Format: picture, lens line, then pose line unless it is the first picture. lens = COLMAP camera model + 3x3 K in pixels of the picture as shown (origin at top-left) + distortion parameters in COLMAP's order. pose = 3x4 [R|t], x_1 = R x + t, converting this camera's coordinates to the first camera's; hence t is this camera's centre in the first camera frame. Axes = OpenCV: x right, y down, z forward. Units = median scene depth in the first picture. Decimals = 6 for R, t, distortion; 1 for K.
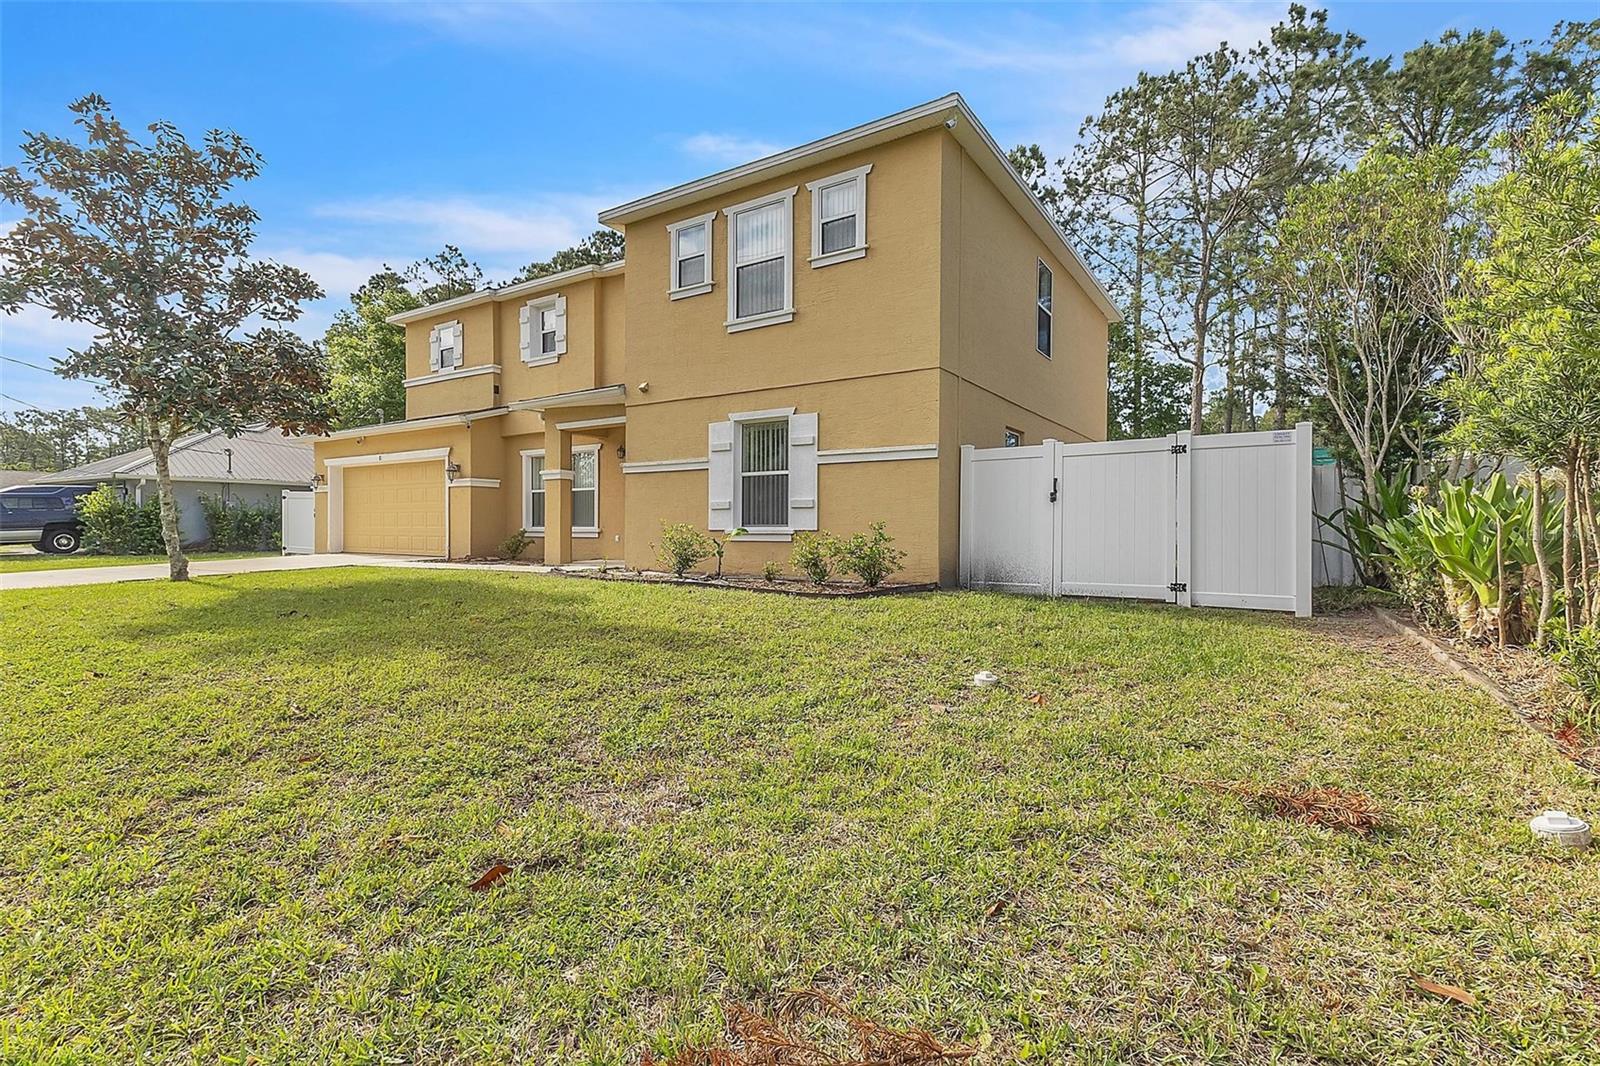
lens RADIAL K [[775.2, 0, 800.3], [0, 775.2, 498.5], [0, 0, 1]] dist [0.030381, -0.000157]
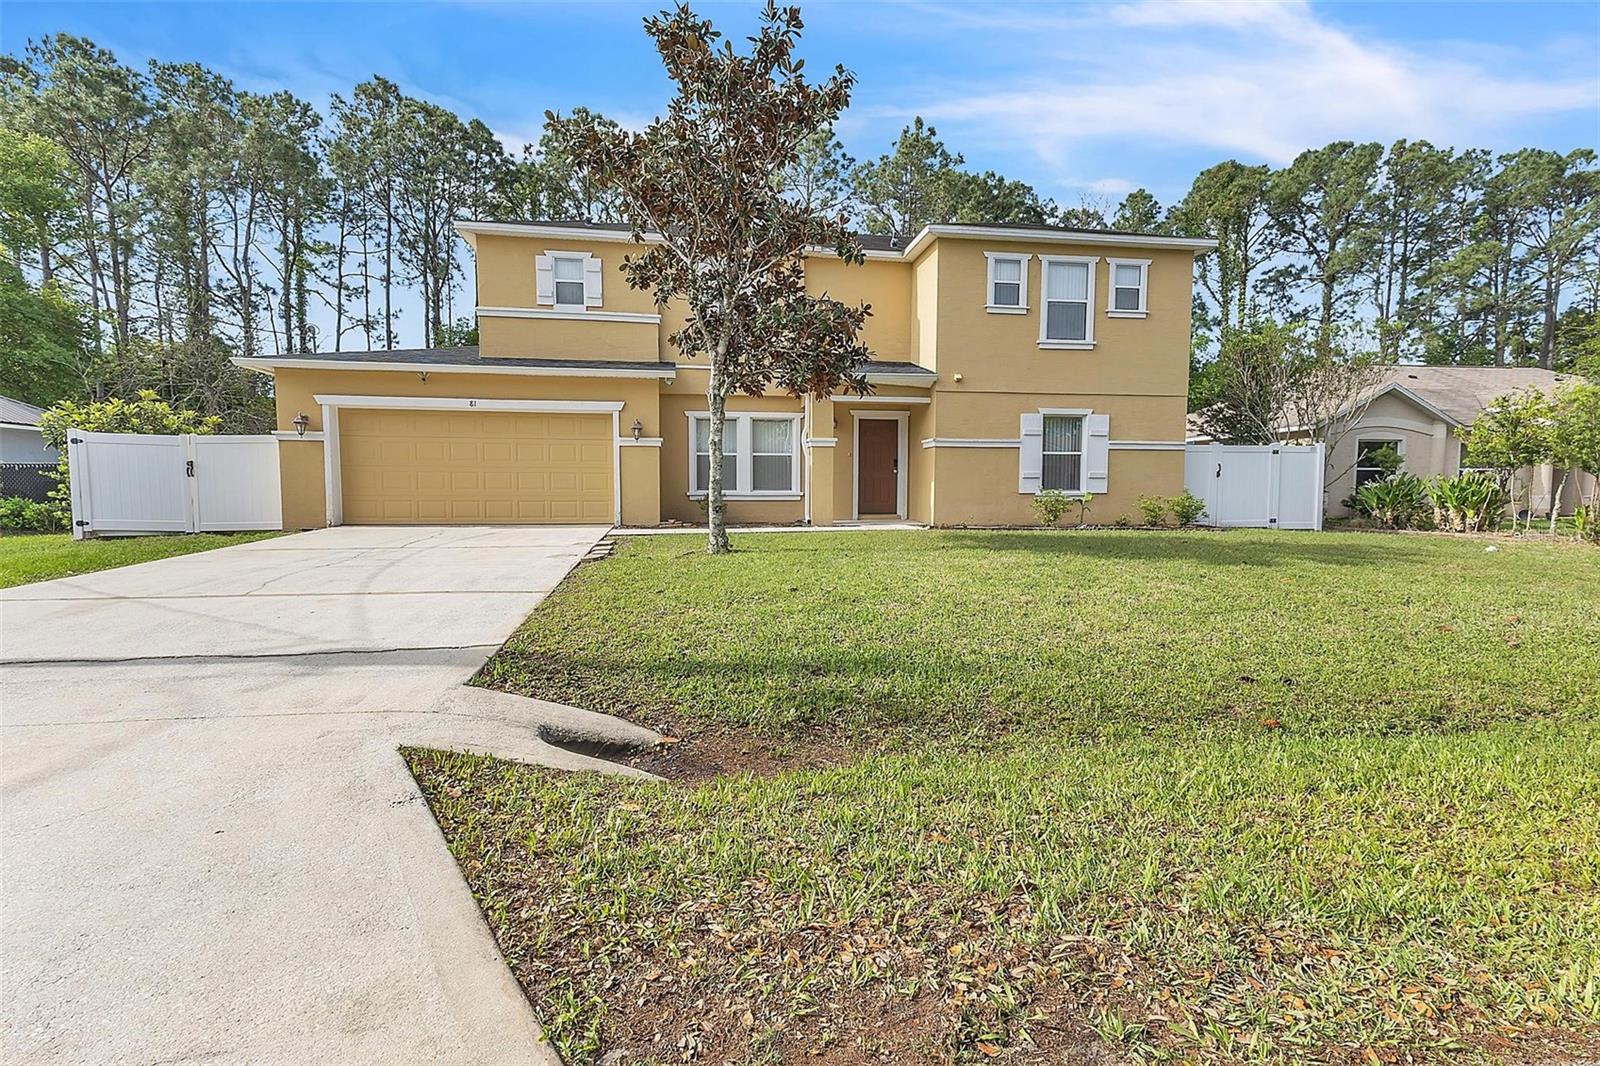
lens RADIAL K [[775.2, 0, 800.3], [0, 775.2, 498.5], [0, 0, 1]] dist [0.030381, -0.000157]
pose [[0.718756, -0.011690, 0.695164, -1.376987], [-0.027954, 0.998564, 0.045695, -0.001176], [-0.694700, -0.052276, 0.717397, 0.305992]]
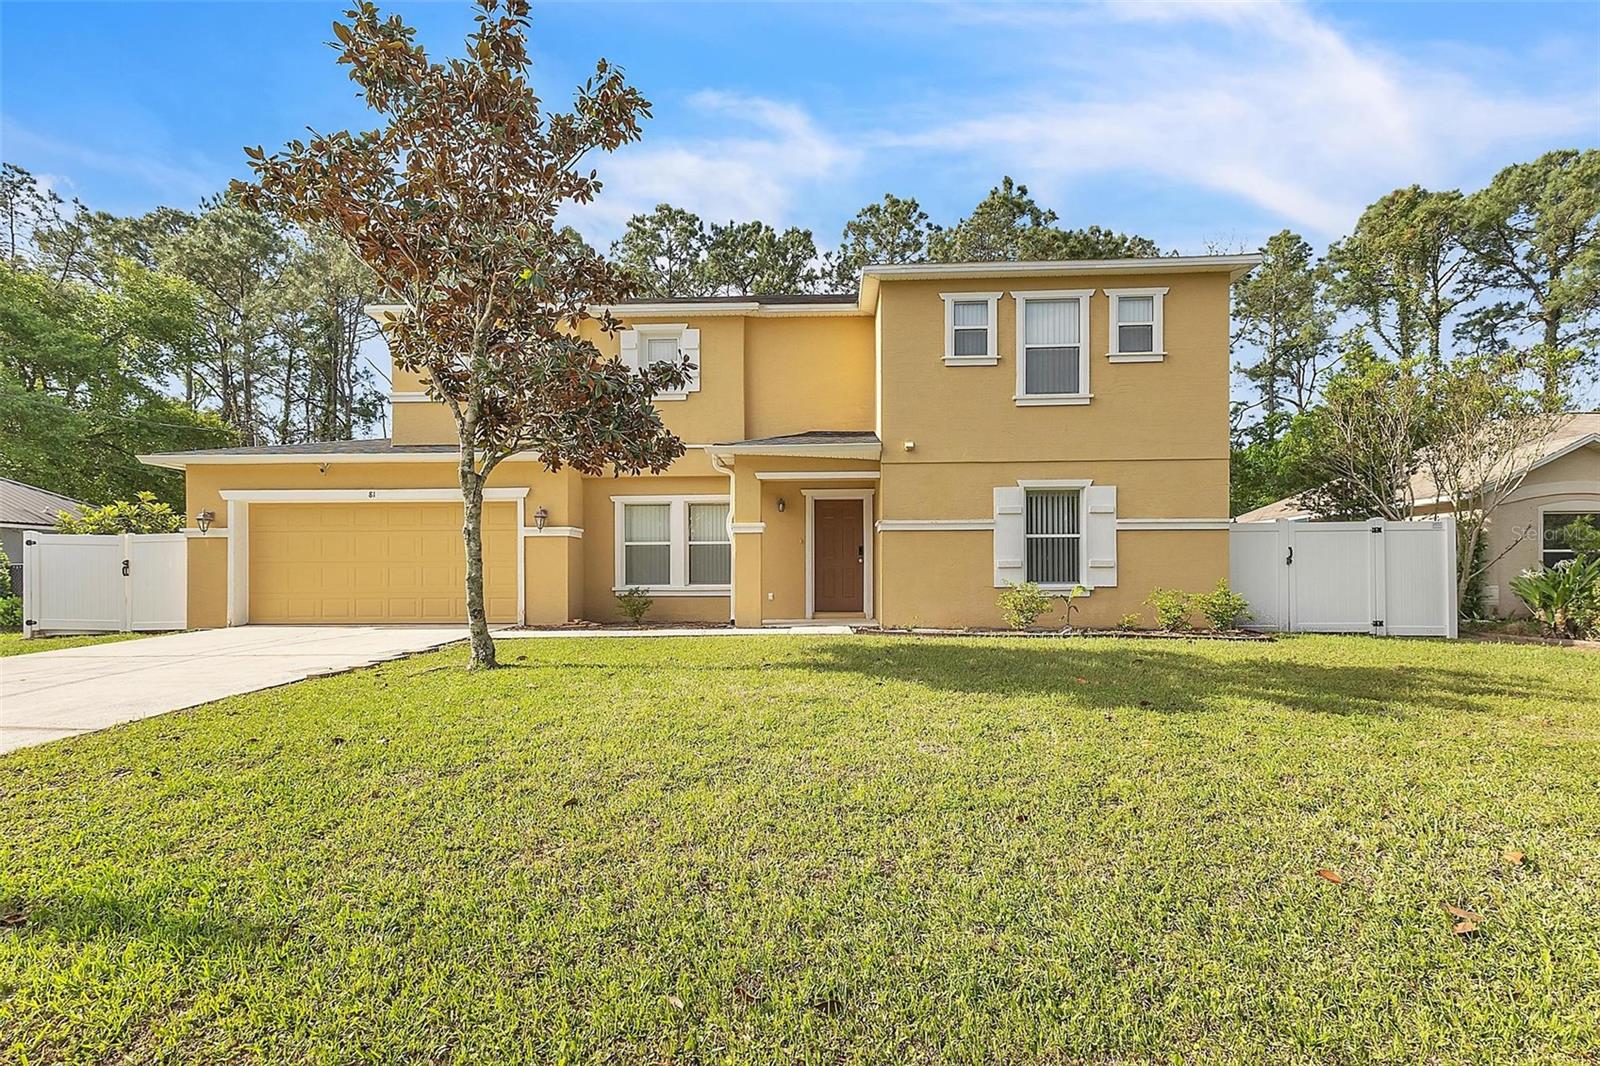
lens RADIAL K [[778.7, 0, 800.0], [0, 778.7, 533.0], [0, 0, 1]] dist [0.025516, -0.000875]
pose [[0.847061, 0.021470, 0.531061, -0.950049], [-0.013920, 0.999737, -0.018216, -0.011473], [-0.531313, 0.008038, 0.847138, 0.240254]]
